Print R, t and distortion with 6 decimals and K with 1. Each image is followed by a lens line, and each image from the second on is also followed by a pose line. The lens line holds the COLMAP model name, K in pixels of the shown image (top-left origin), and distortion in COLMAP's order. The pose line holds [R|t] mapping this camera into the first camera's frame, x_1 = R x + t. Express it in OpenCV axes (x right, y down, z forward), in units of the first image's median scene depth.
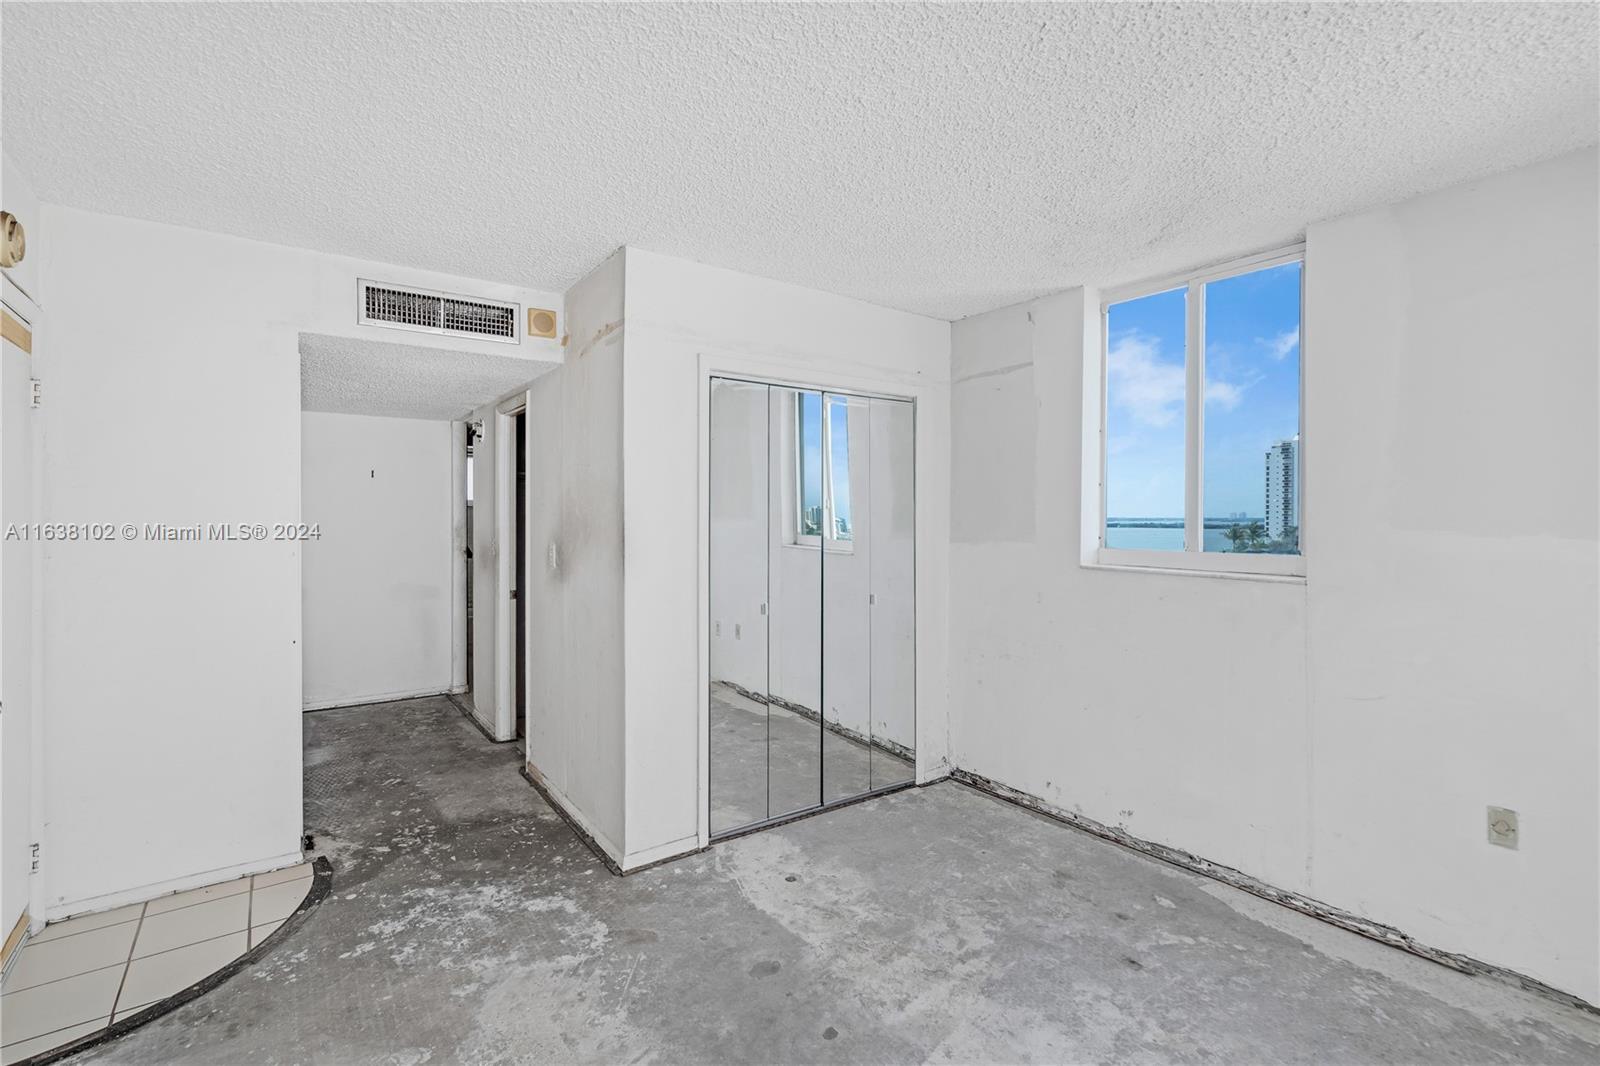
lens RADIAL K [[730.0, 0, 816.6], [0, 730.0, 523.6], [0, 0, 1]] dist [0.001237, -0.000572]
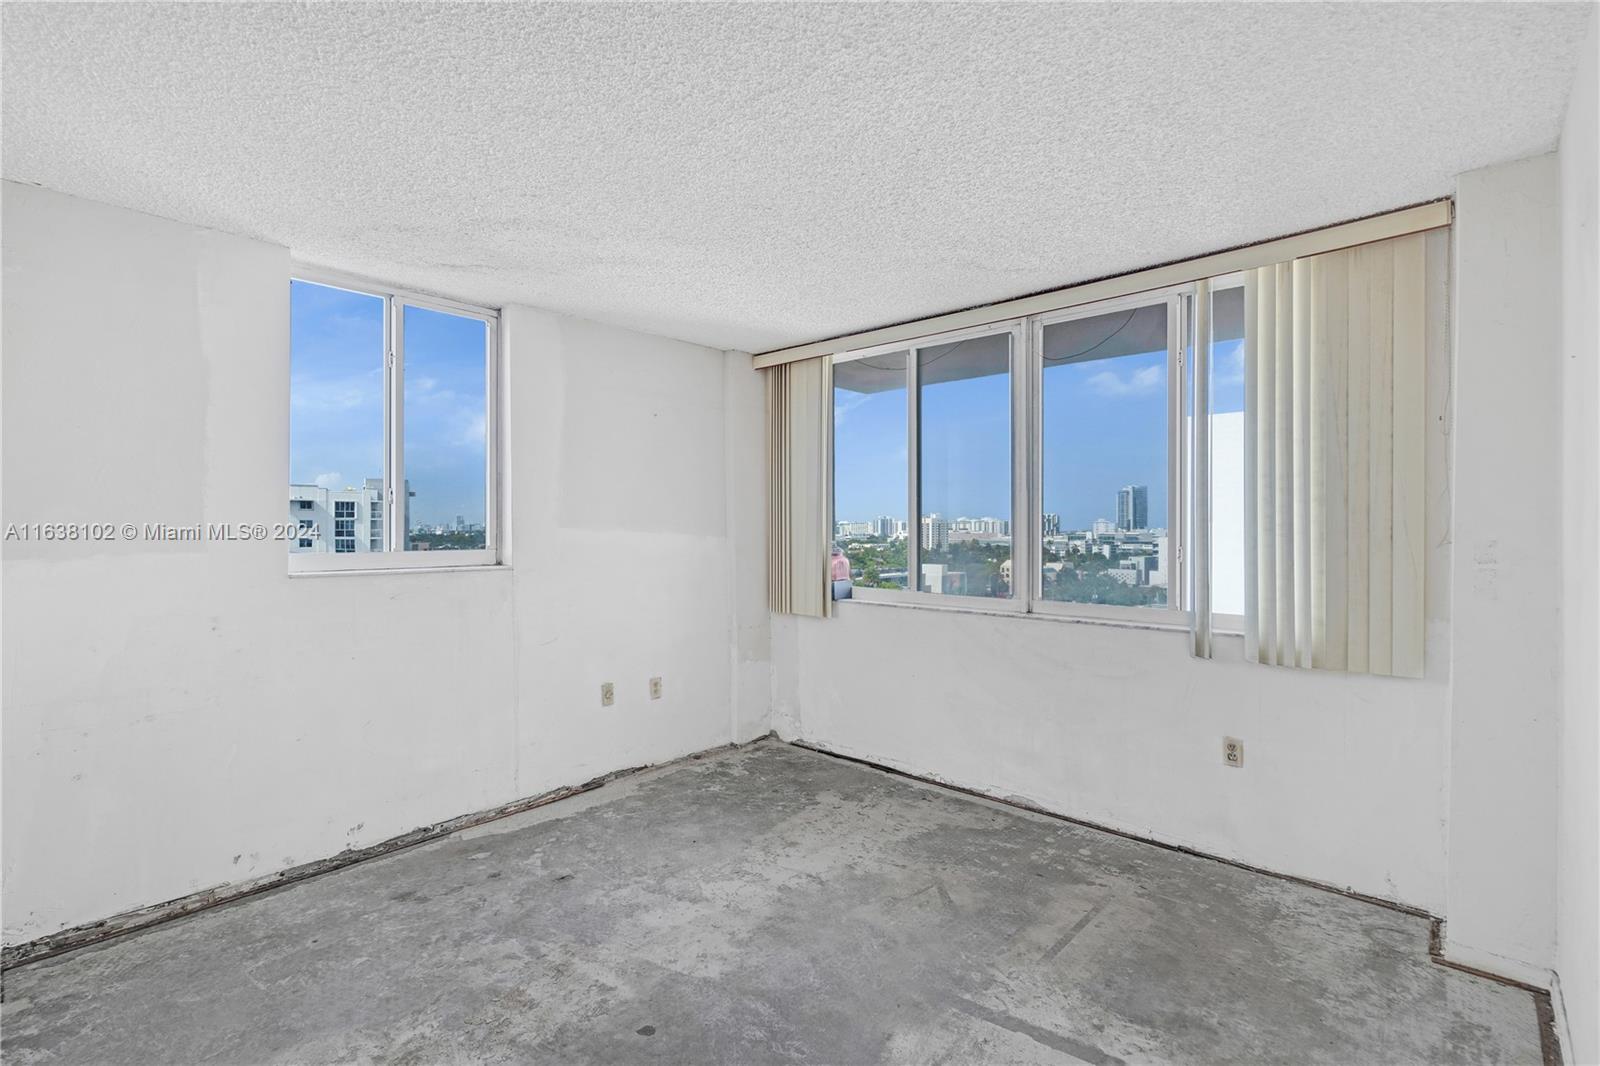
lens RADIAL K [[730.0, 0, 798.8], [0, 730.0, 528.1], [0, 0, 1]] dist [0.001237, -0.000572]
pose [[-0.185748, -0.002437, 0.982594, -0.747267], [0.012600, 0.999909, 0.004862, 0.008344], [-0.982517, 0.013284, -0.185700, 0.729600]]
